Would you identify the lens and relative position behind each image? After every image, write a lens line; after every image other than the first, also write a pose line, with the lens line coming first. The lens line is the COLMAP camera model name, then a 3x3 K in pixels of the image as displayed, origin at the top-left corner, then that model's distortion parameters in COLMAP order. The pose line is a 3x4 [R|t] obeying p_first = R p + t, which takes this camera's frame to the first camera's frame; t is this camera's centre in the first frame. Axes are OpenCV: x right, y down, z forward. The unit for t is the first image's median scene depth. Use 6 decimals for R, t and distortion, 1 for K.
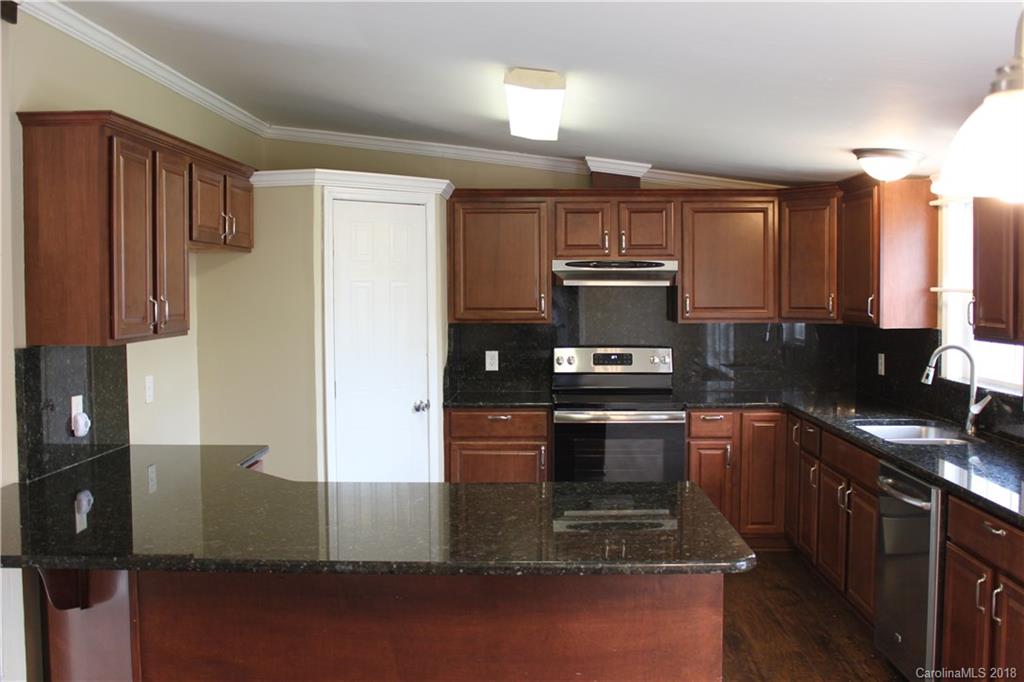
lens RADIAL K [[957.9, 0, 512.0], [0, 957.9, 341.0], [0, 0, 1]] dist [-0.104416, 0.026135]
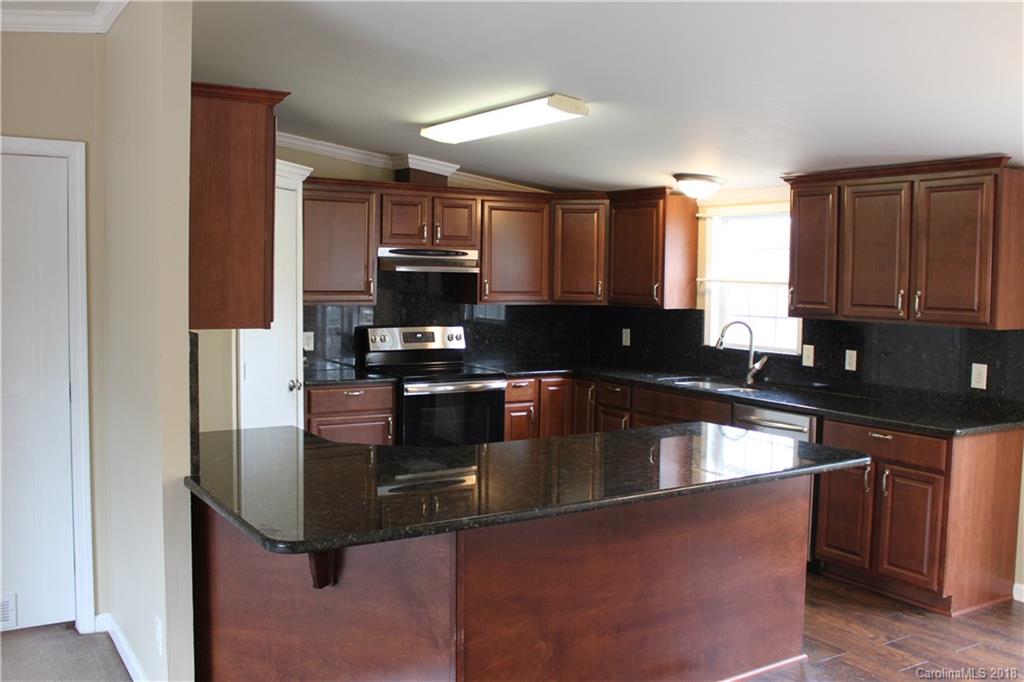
lens RADIAL K [[957.9, 0, 512.0], [0, 957.9, 341.0], [0, 0, 1]] dist [-0.104416, 0.026135]
pose [[0.827638, -0.021206, 0.560862, -0.461266], [0.010250, 0.999690, 0.022673, -0.000901], [-0.561169, -0.013016, 0.827599, 0.016959]]
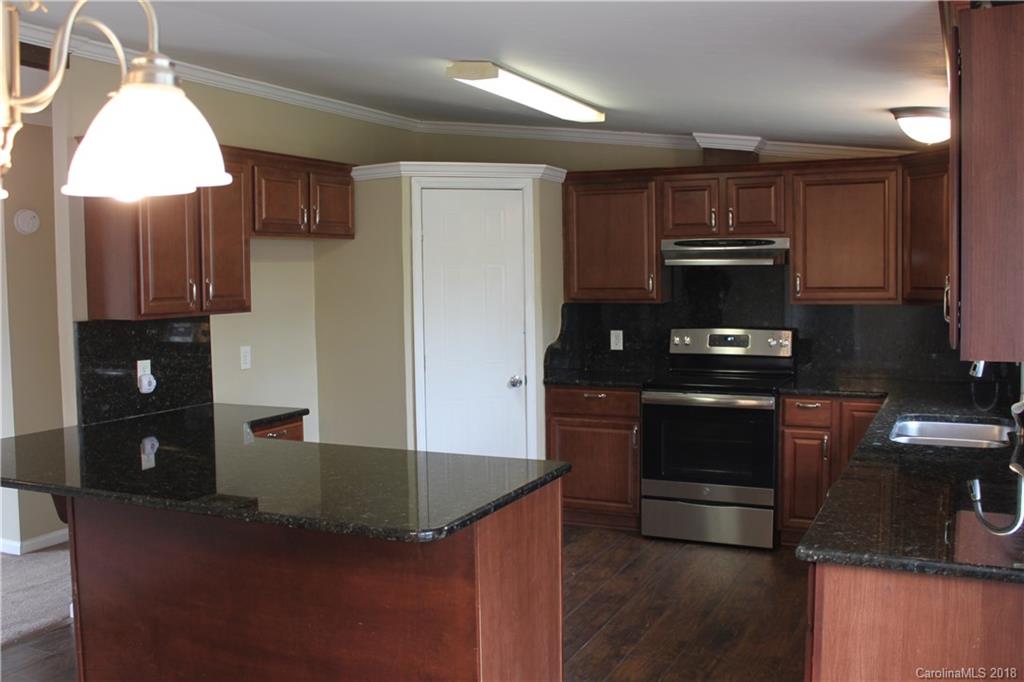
lens RADIAL K [[957.9, 0, 512.0], [0, 957.9, 341.0], [0, 0, 1]] dist [-0.104416, 0.026135]
pose [[0.917788, 0.020750, -0.396529, 0.306953], [-0.011867, 0.999621, 0.024842, -0.002417], [0.396894, -0.018094, 0.917686, 0.031325]]
